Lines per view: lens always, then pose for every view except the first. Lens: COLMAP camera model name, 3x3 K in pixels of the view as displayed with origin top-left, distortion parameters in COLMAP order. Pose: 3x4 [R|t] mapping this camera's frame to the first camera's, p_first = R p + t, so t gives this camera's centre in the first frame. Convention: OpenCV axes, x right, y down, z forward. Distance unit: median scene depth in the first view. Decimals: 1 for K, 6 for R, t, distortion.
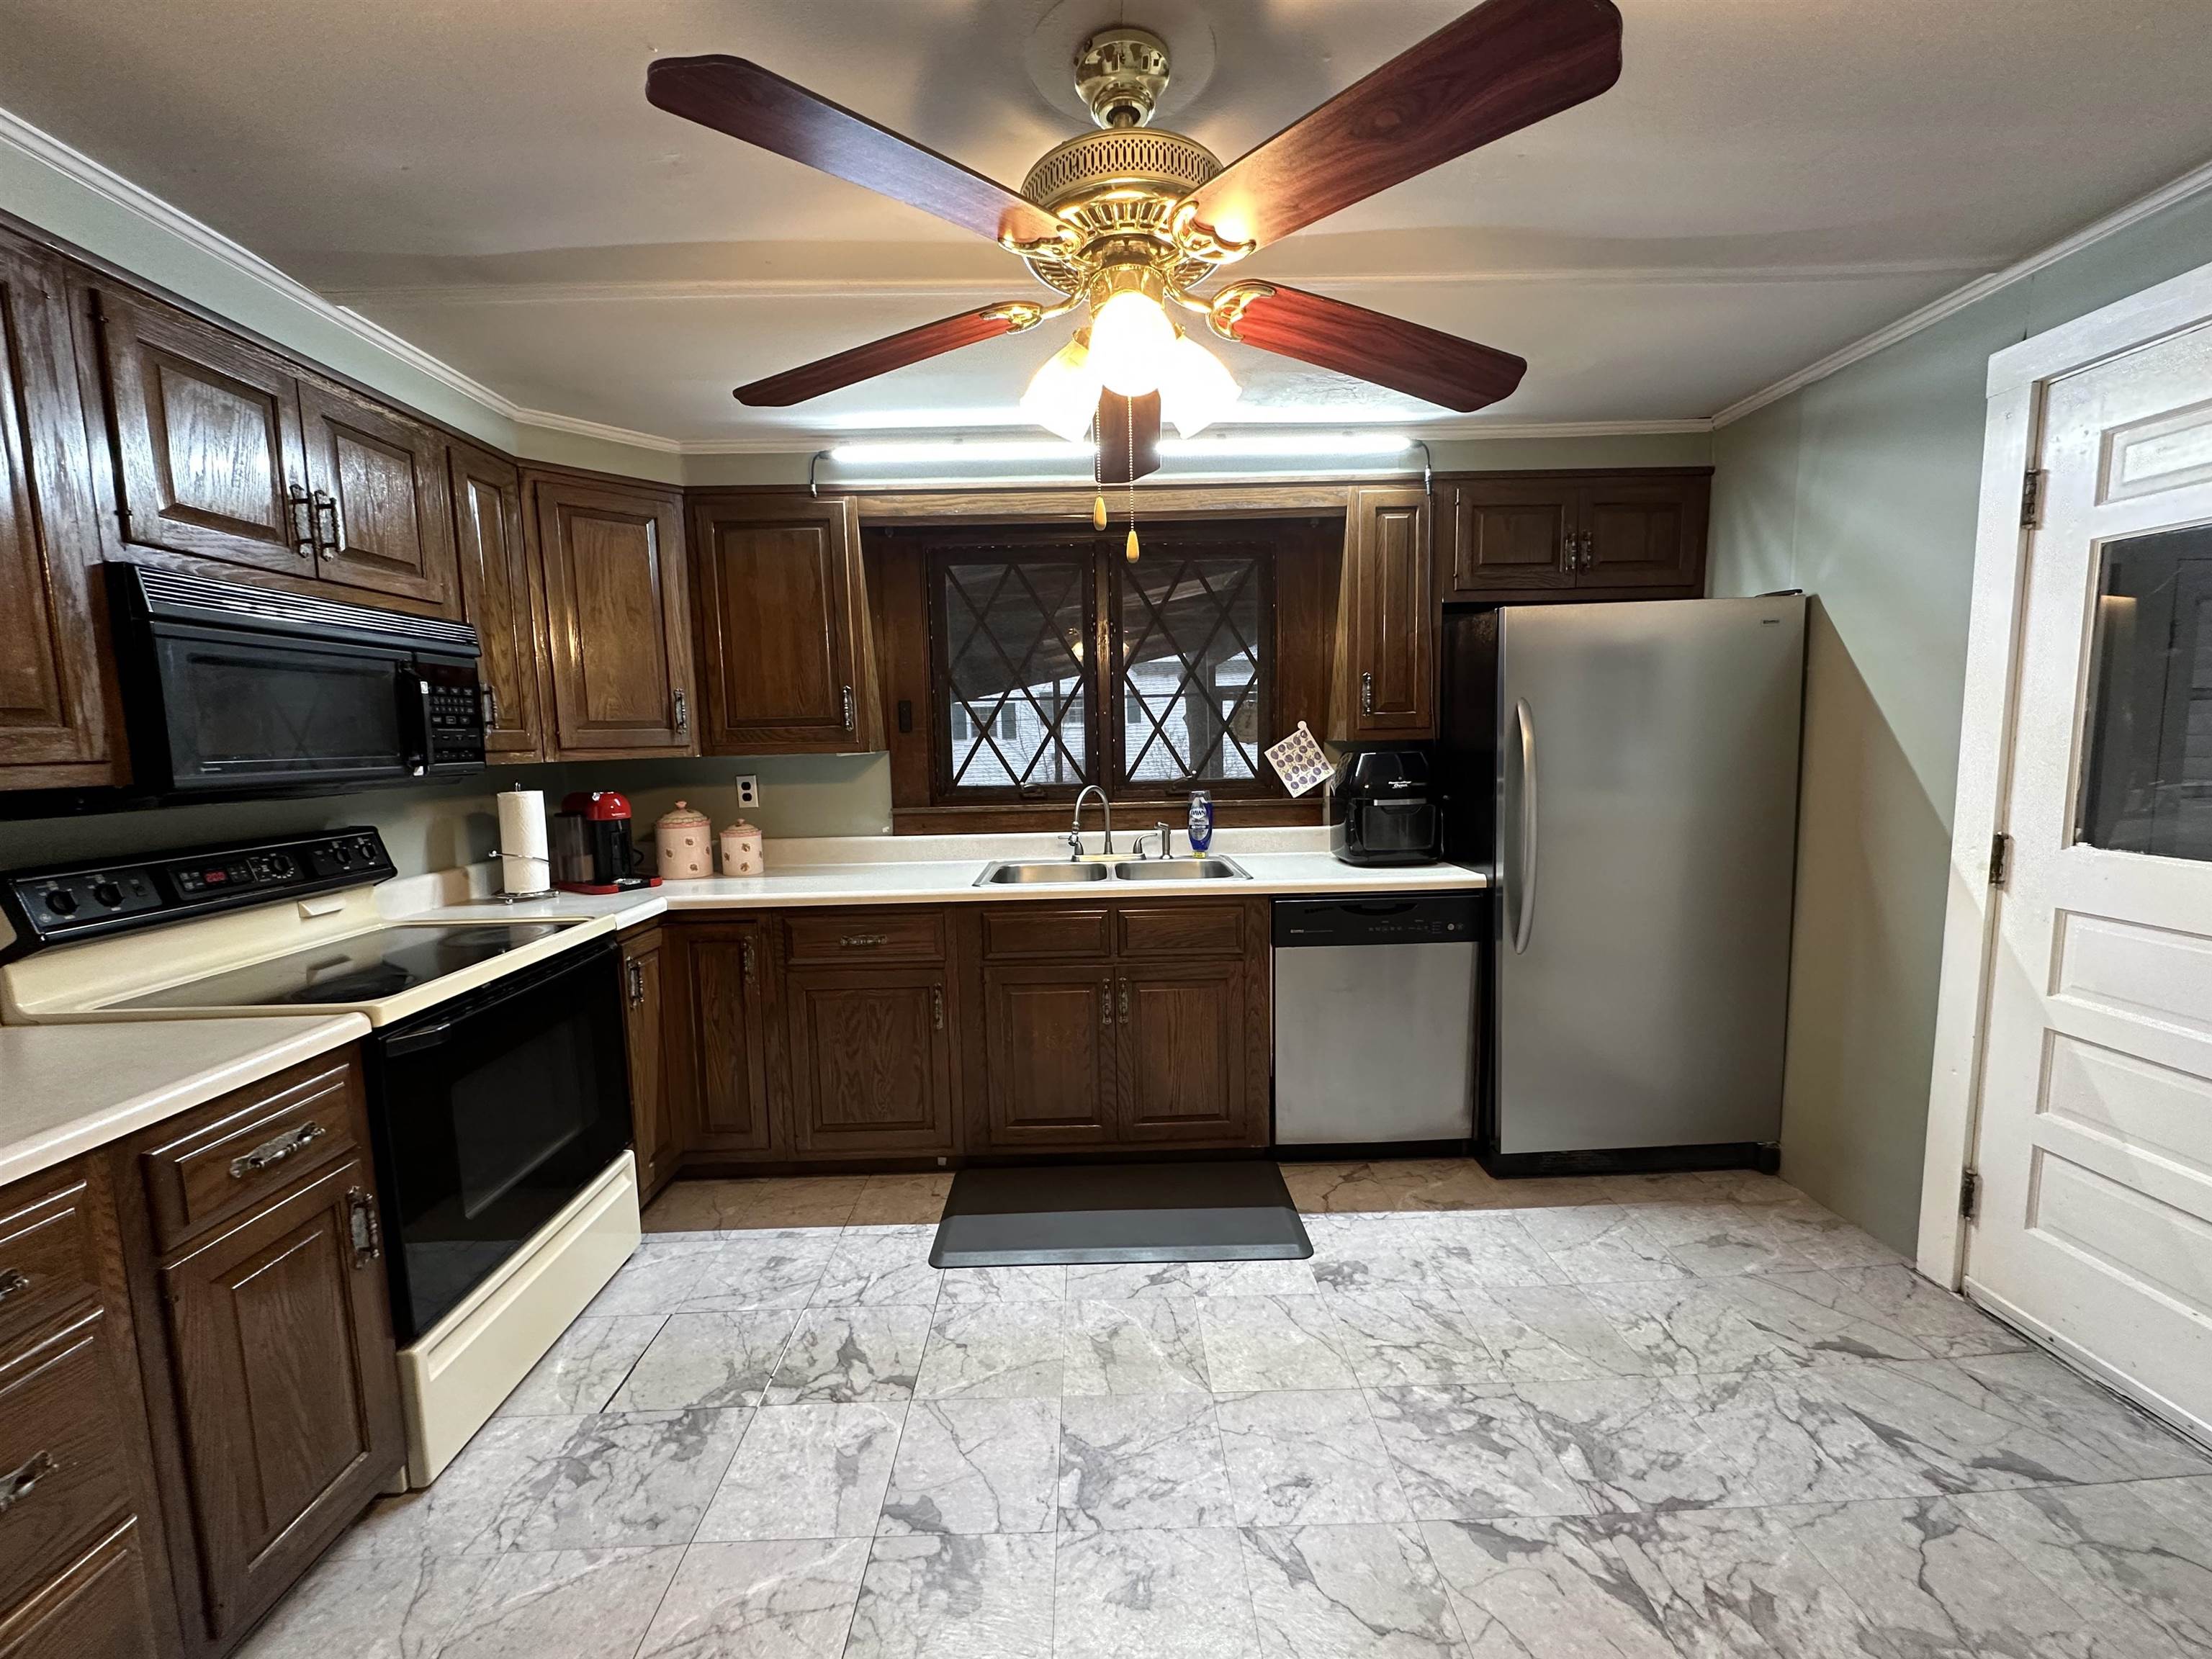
lens RADIAL K [[882.9, 0, 1104.8], [0, 882.9, 827.8], [0, 0, 1]] dist [-0.001153, 0.000082]
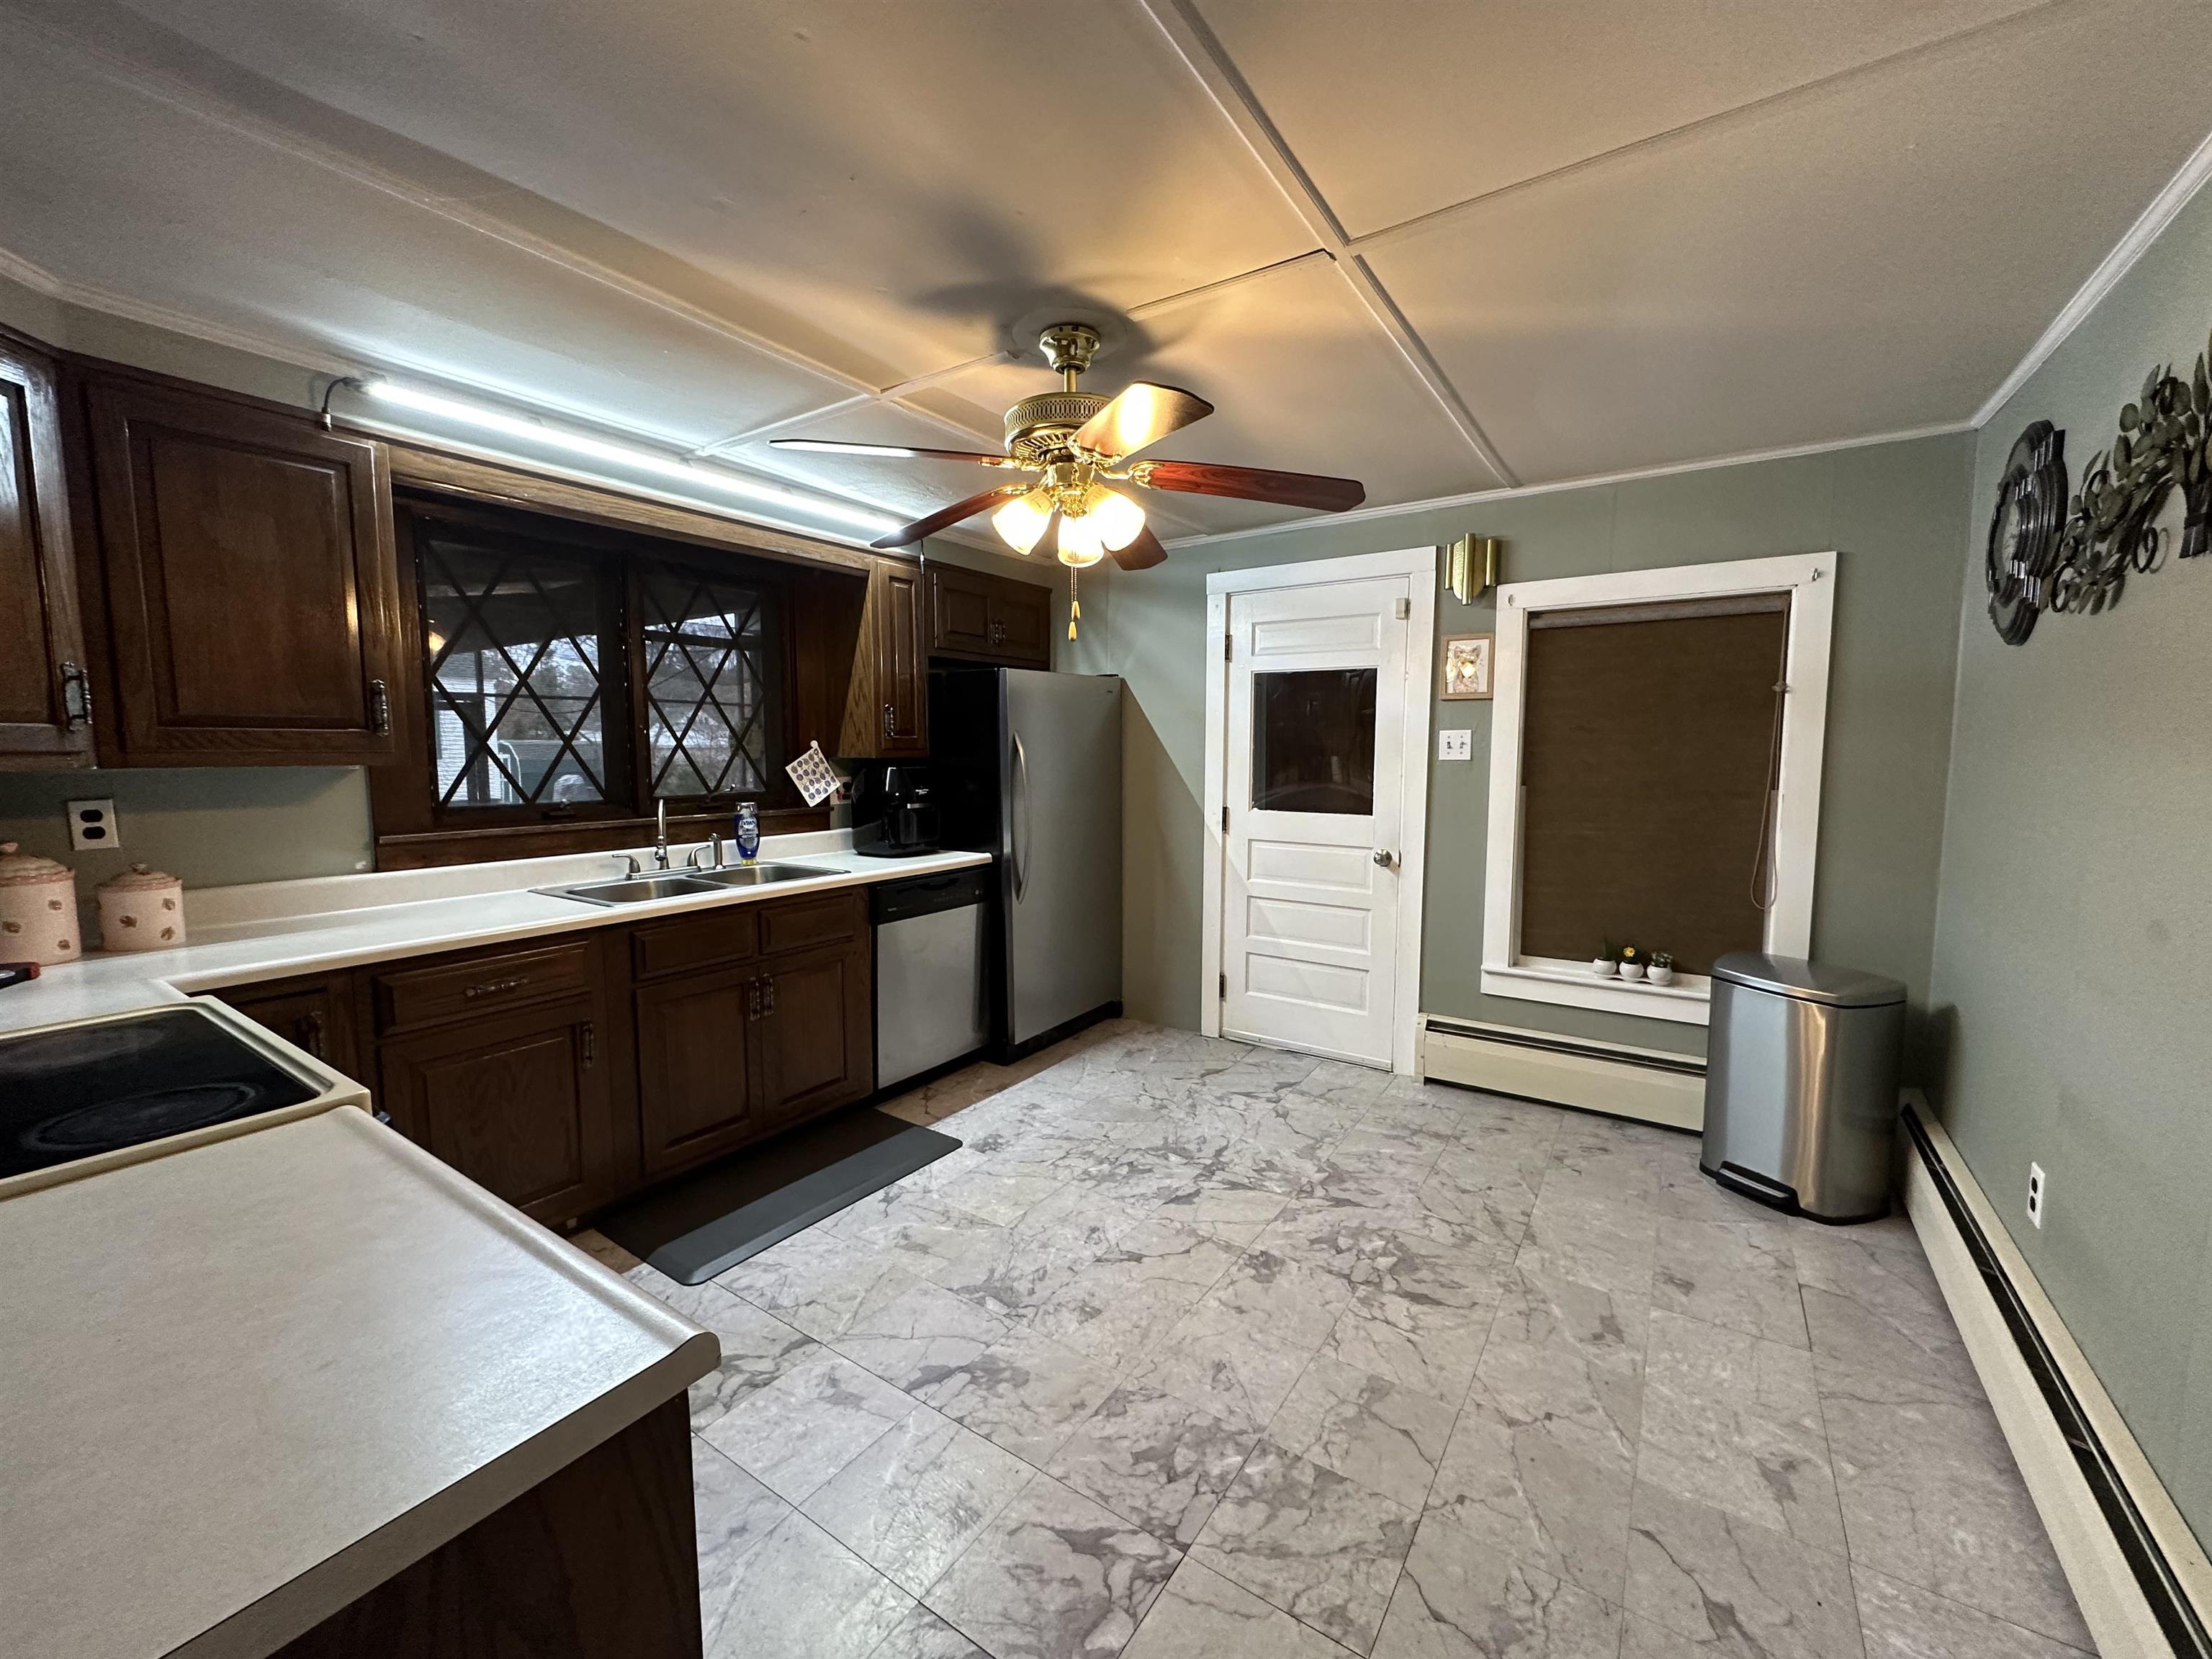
lens RADIAL K [[882.9, 0, 1107.8], [0, 882.9, 828.7], [0, 0, 1]] dist [-0.001153, 0.000082]
pose [[0.572701, -0.052229, 0.818099, -0.632865], [0.072340, 0.997295, 0.013029, 0.009078], [-0.816566, 0.051719, 0.574931, 0.028175]]
